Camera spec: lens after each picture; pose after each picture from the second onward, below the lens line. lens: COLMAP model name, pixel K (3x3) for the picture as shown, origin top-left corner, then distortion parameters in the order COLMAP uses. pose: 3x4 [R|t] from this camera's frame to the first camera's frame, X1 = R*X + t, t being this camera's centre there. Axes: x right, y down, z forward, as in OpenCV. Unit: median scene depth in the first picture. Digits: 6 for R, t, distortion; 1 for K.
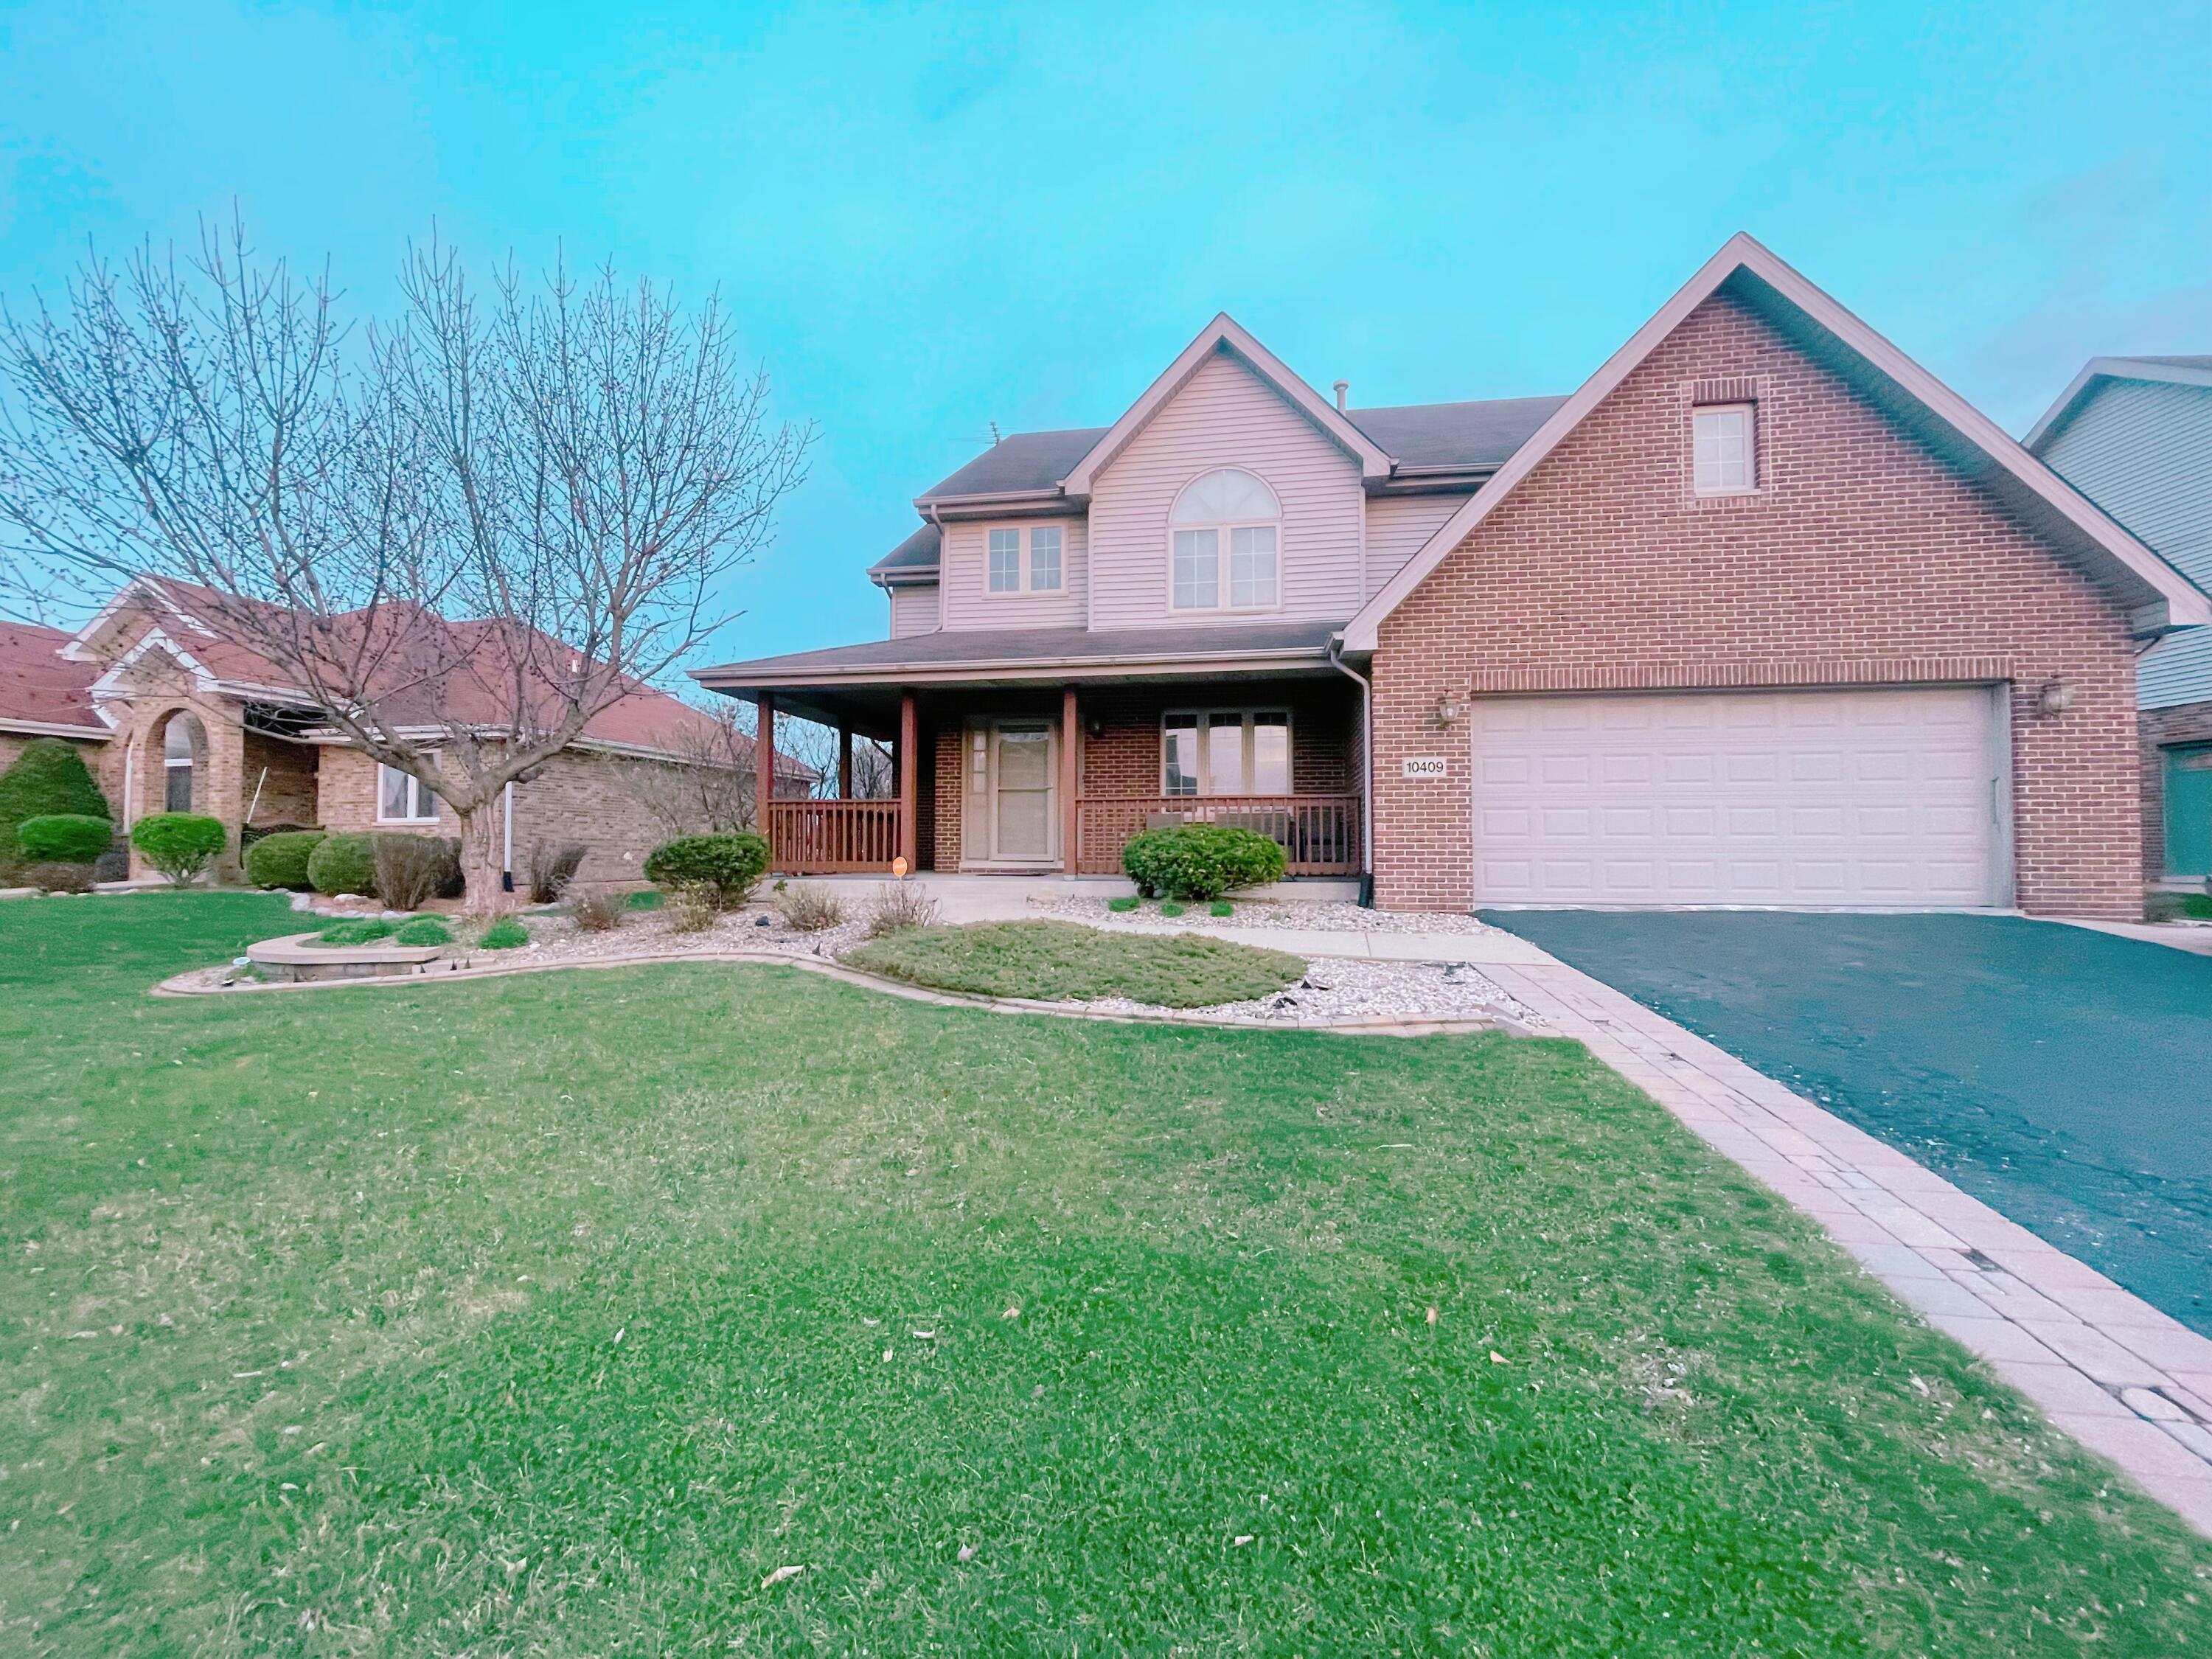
lens RADIAL K [[889.6, 0, 1106.0], [0, 889.6, 829.5], [0, 0, 1]] dist [-0.000560, -0.000112]
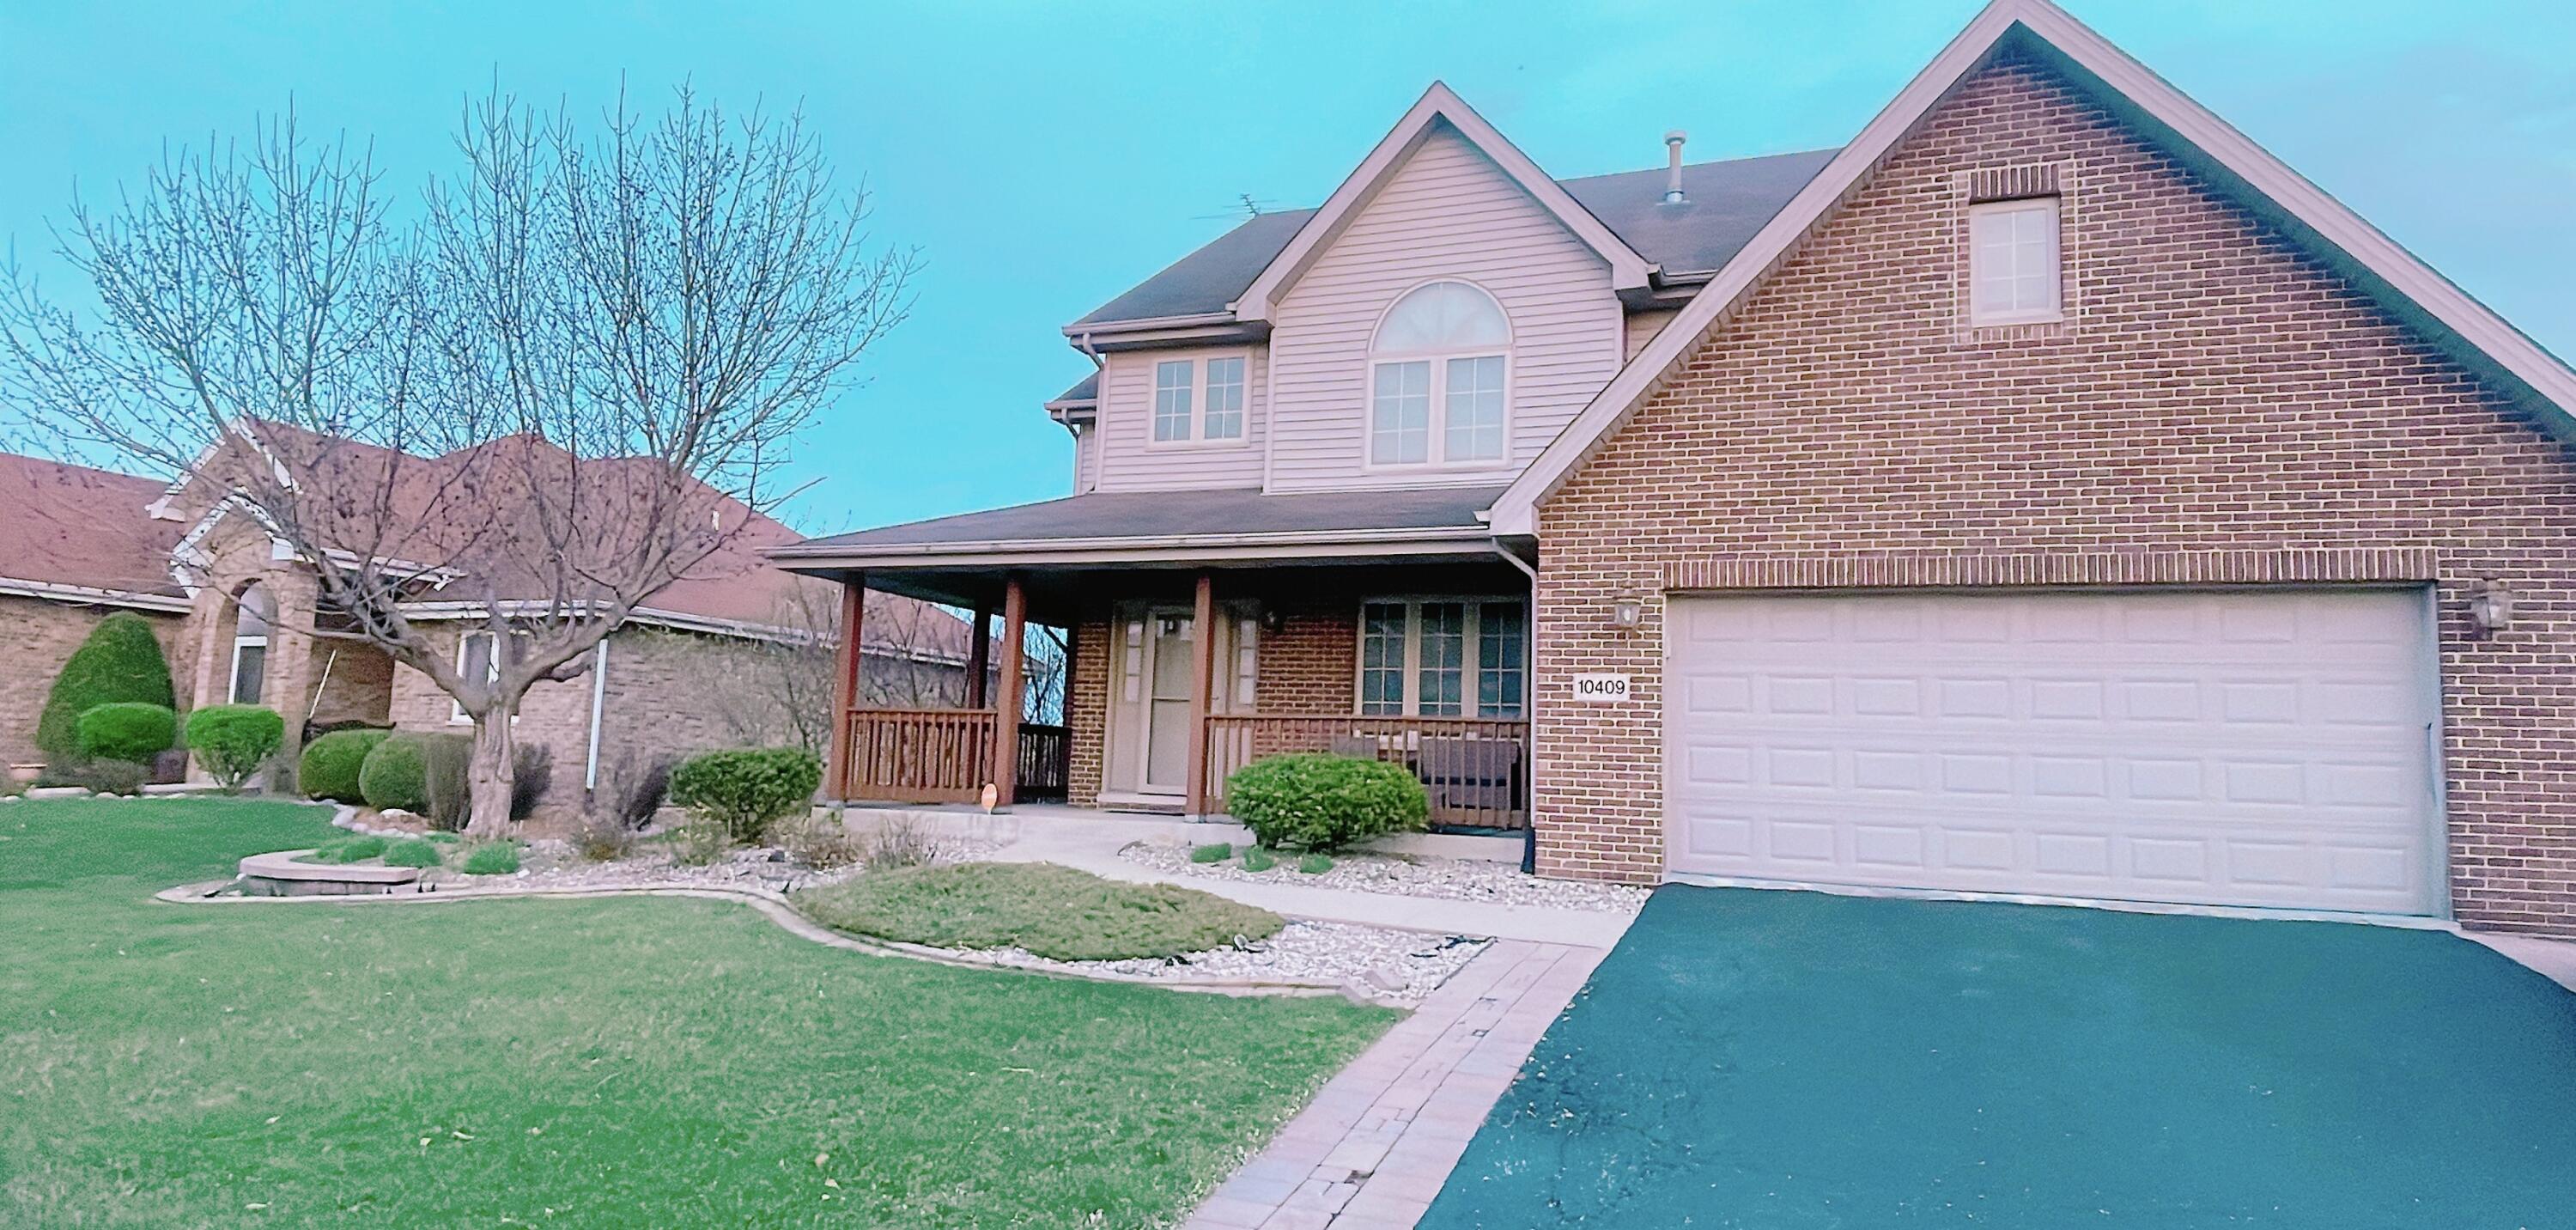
lens RADIAL K [[1467.9, 0, 1365.9], [0, 1467.9, 616.6], [0, 0, 1]] dist [0.076210, -0.074502]
pose [[0.980444, 0.012602, -0.196393, 0.326075], [-0.030445, 0.995646, -0.088105, -0.011006], [0.194428, 0.092361, 0.976559, -0.208082]]
